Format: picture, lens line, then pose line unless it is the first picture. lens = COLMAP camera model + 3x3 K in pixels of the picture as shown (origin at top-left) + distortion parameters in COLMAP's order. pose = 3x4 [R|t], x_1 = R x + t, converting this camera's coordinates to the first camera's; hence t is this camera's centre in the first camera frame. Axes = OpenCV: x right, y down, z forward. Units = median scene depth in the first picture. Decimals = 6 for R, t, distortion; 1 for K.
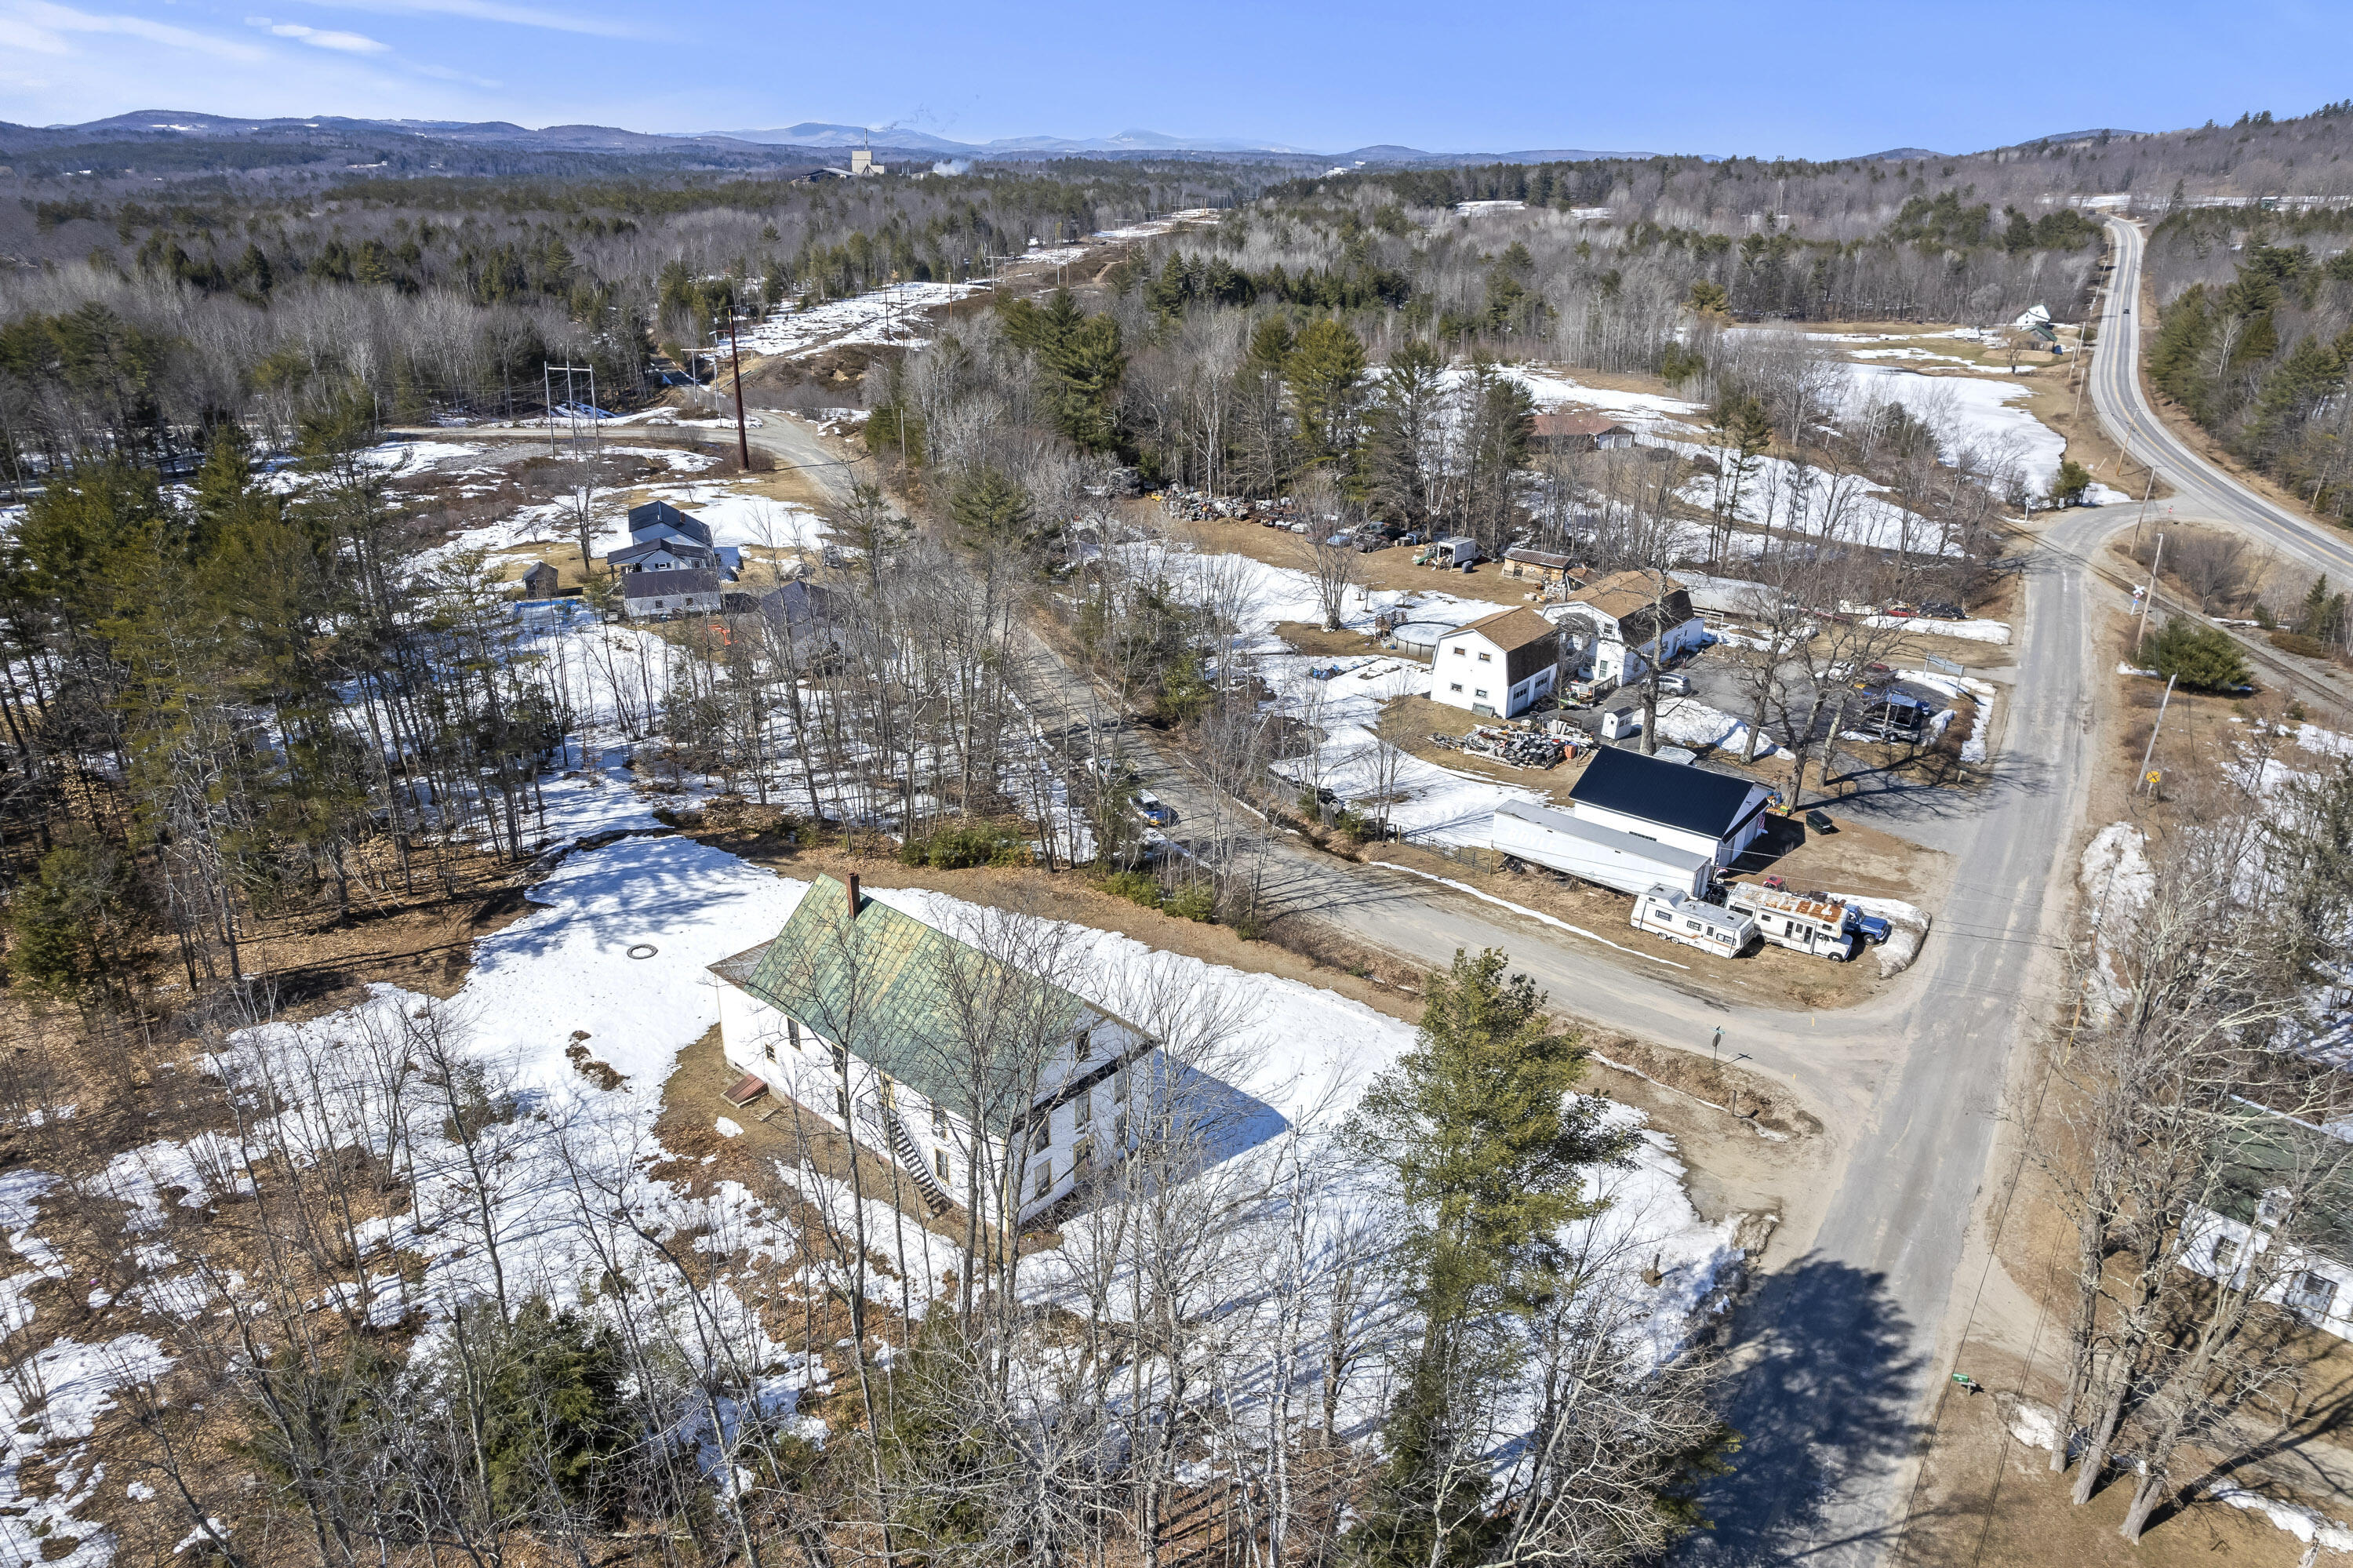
lens RADIAL K [[1502.3, 0, 1176.5], [0, 1502.3, 784.0], [0, 0, 1]] dist [-0.046178, 0.043255]
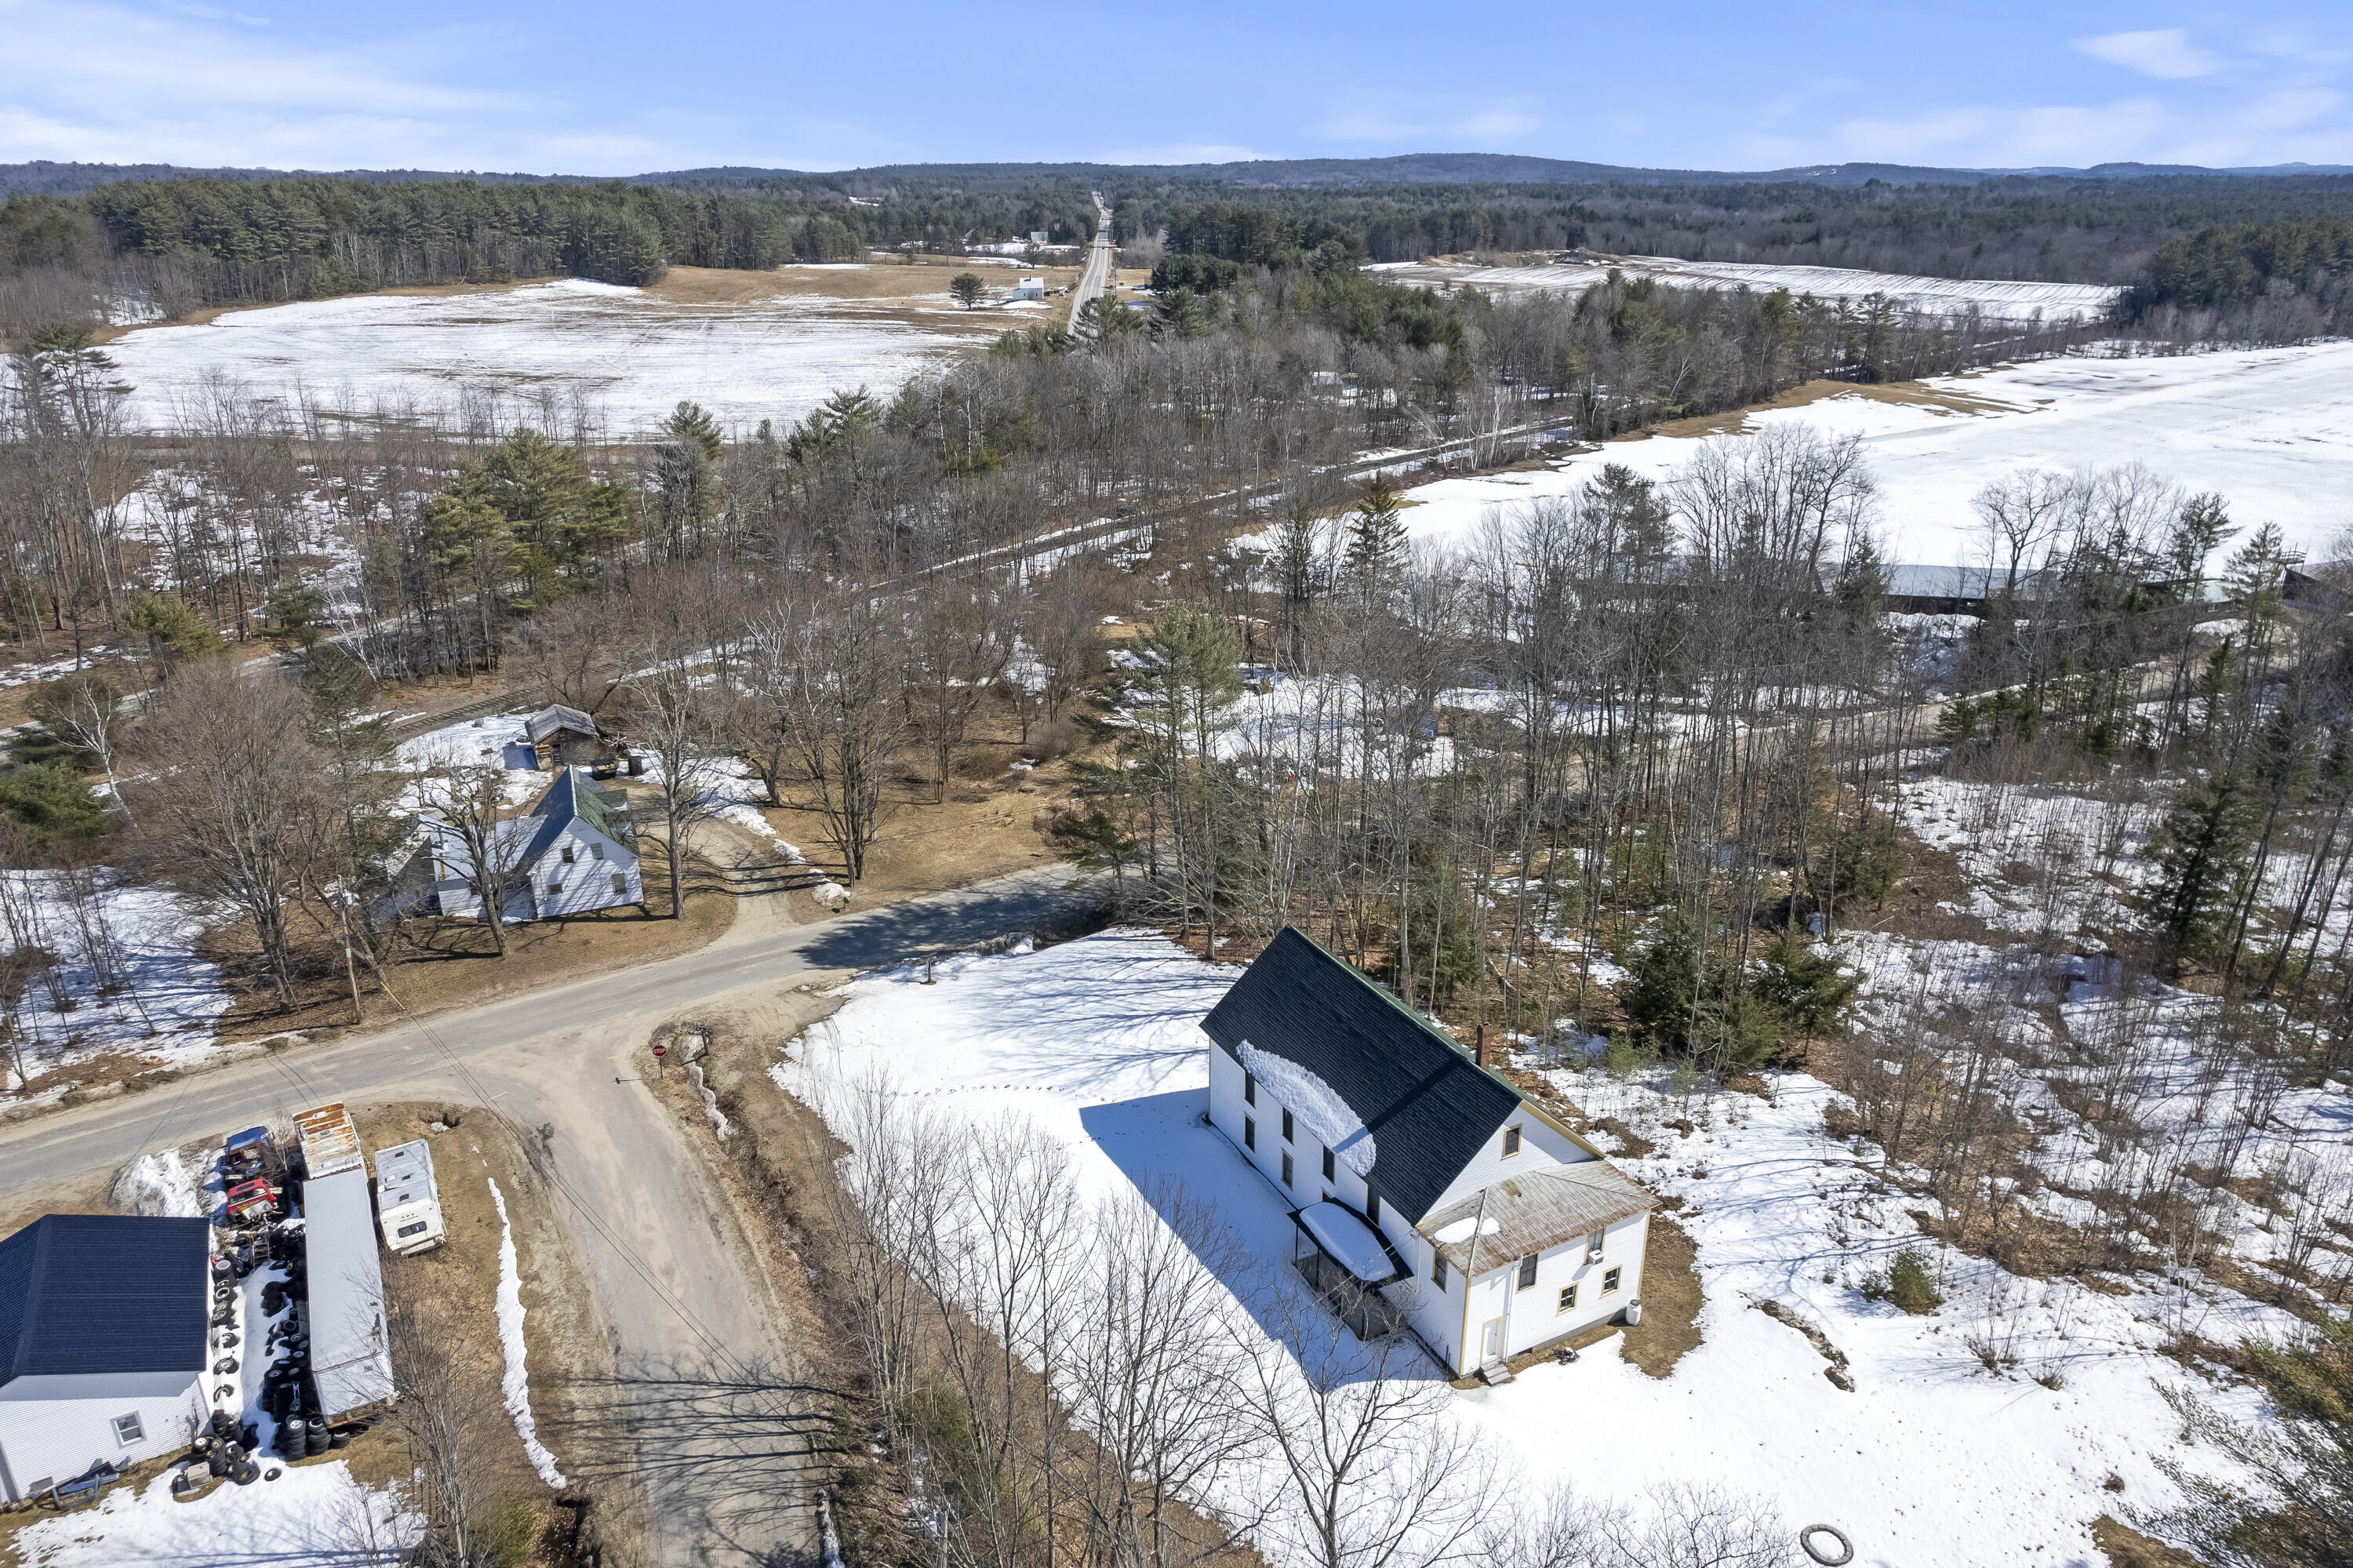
lens RADIAL K [[1569.6, 0, 1176.5], [0, 1569.6, 784.0], [0, 0, 1]] dist [-0.049279, -0.000540]
pose [[-0.926726, -0.142459, 0.347684, -0.249783], [0.140166, 0.727468, 0.671672, -0.492120], [-0.348614, 0.671190, -0.654196, 1.125338]]
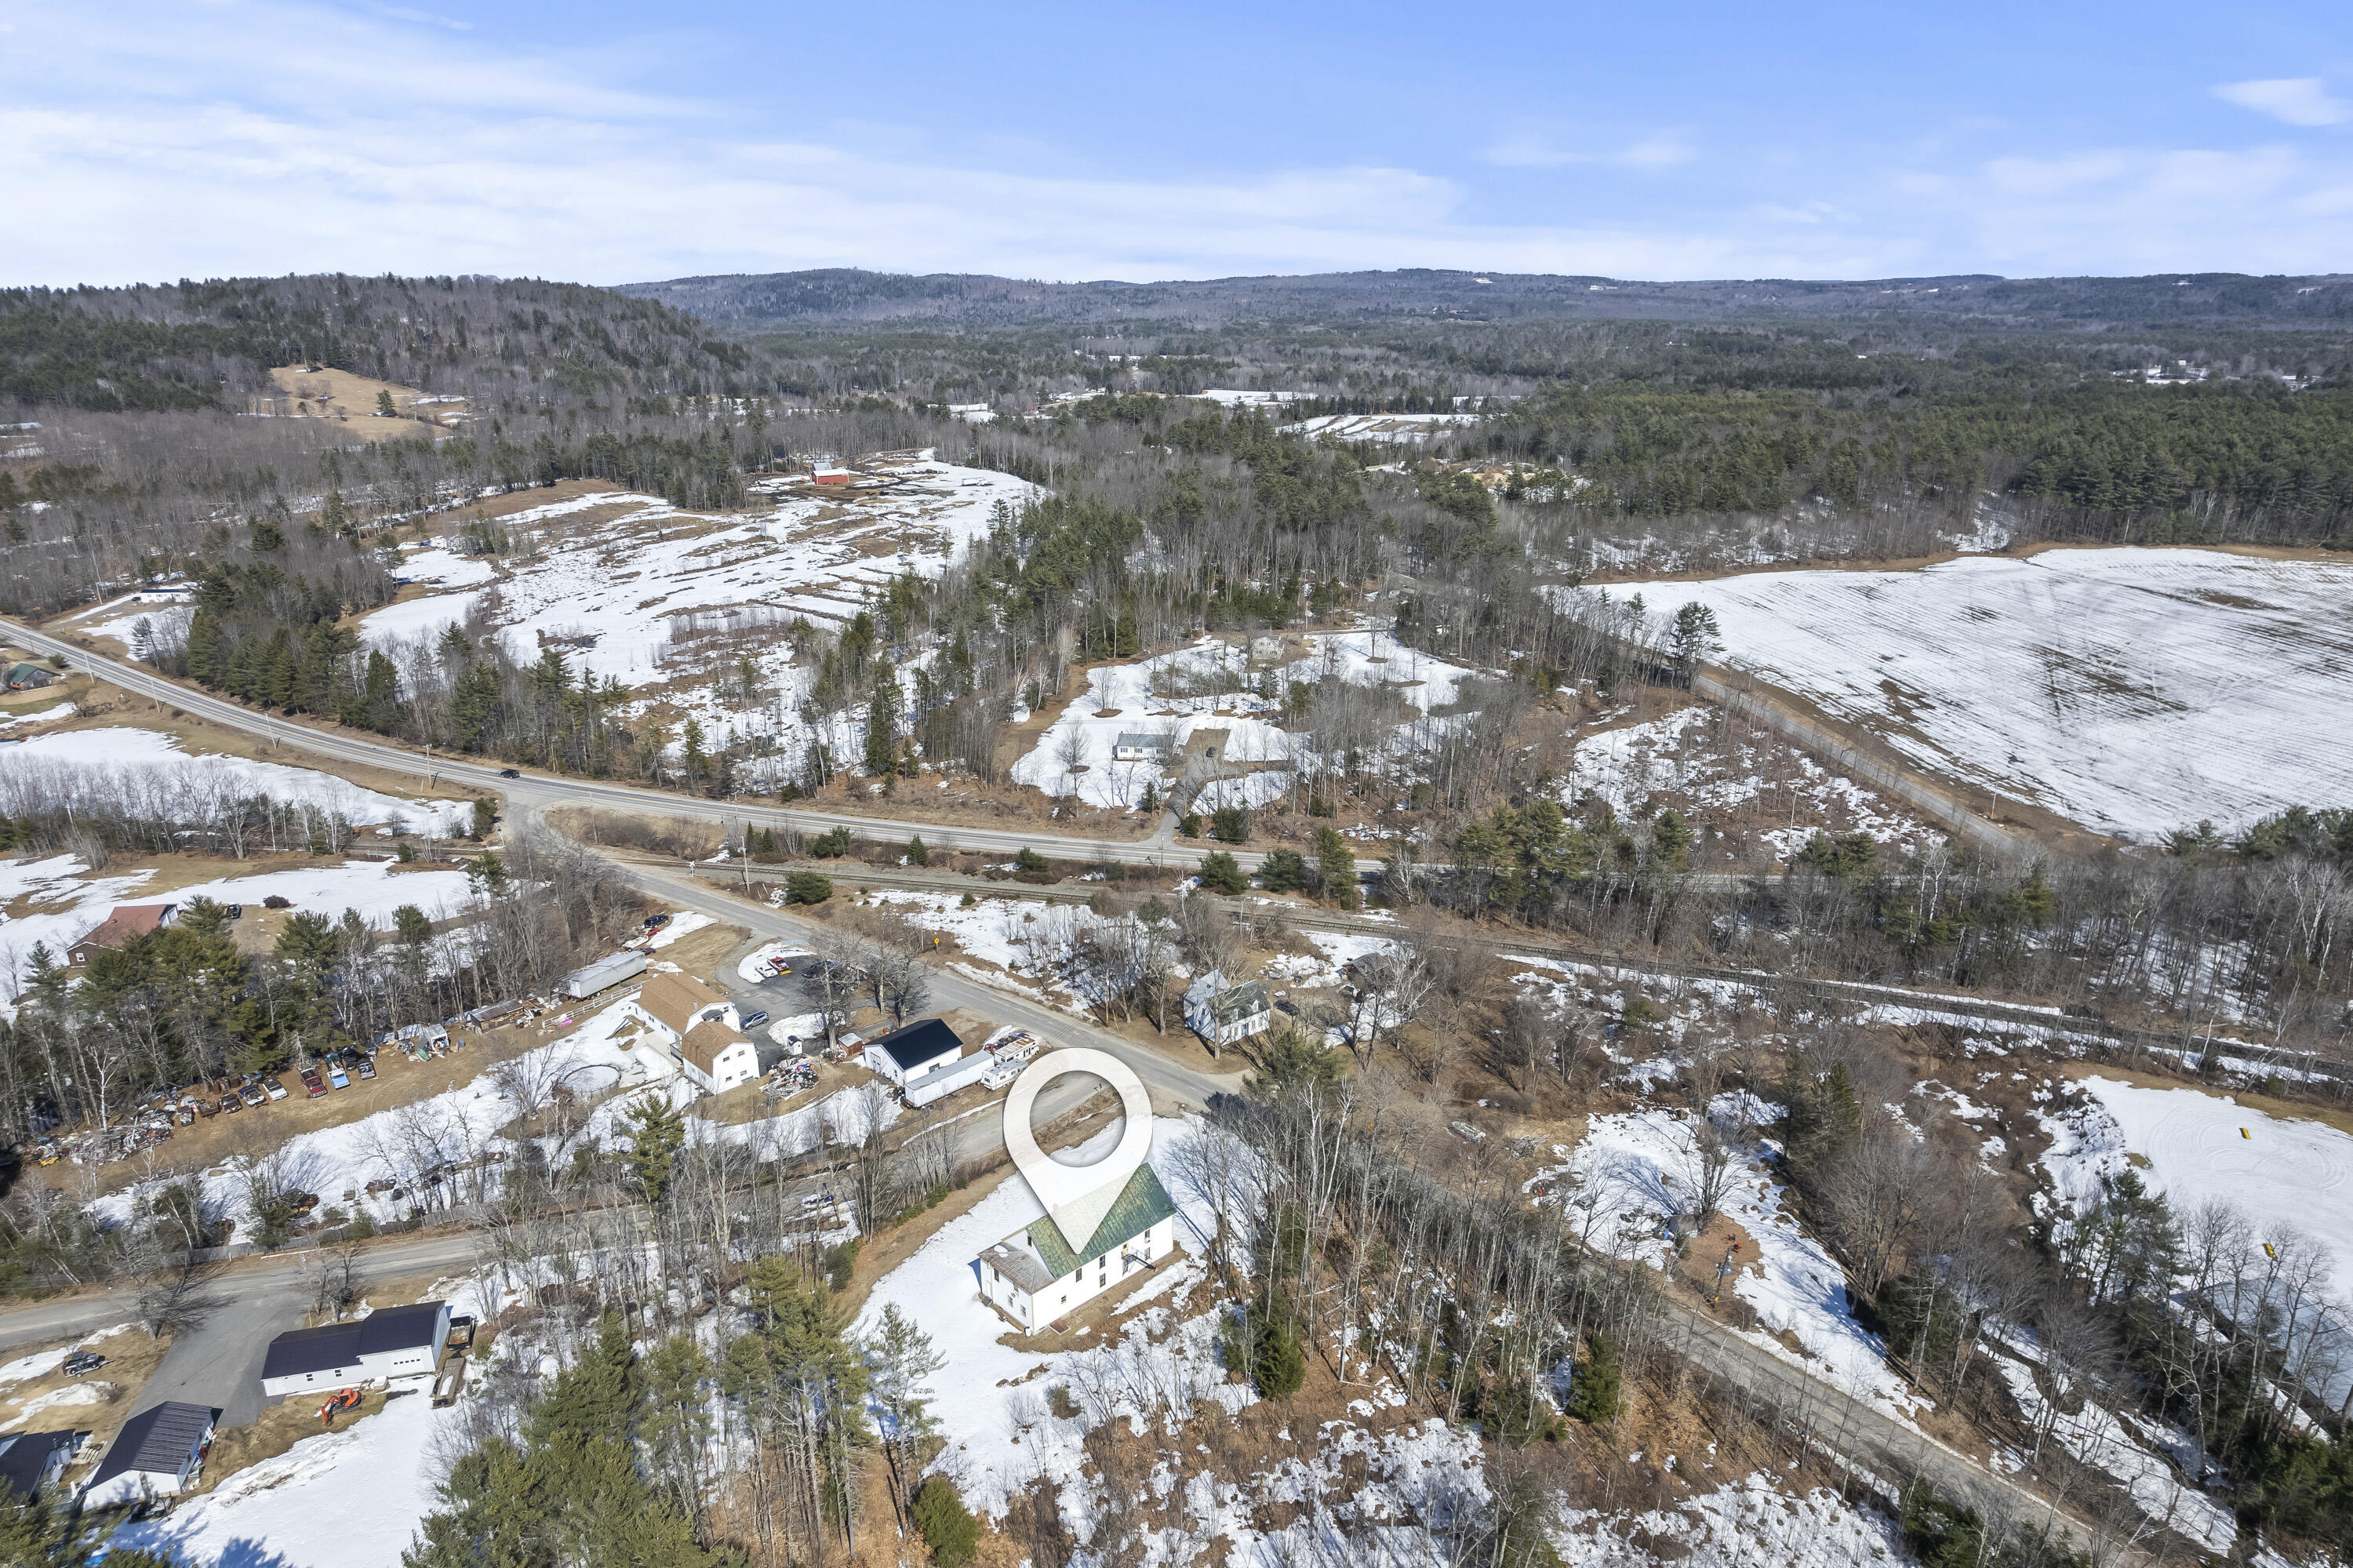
lens RADIAL K [[1499.6, 0, 1176.5], [0, 1499.6, 784.0], [0, 0, 1]] dist [-0.037353, 0.001149]
pose [[0.100613, -0.326146, 0.939950, -1.553487], [0.393404, 0.880793, 0.263510, -0.754786], [-0.913844, 0.343268, 0.216926, 0.070503]]
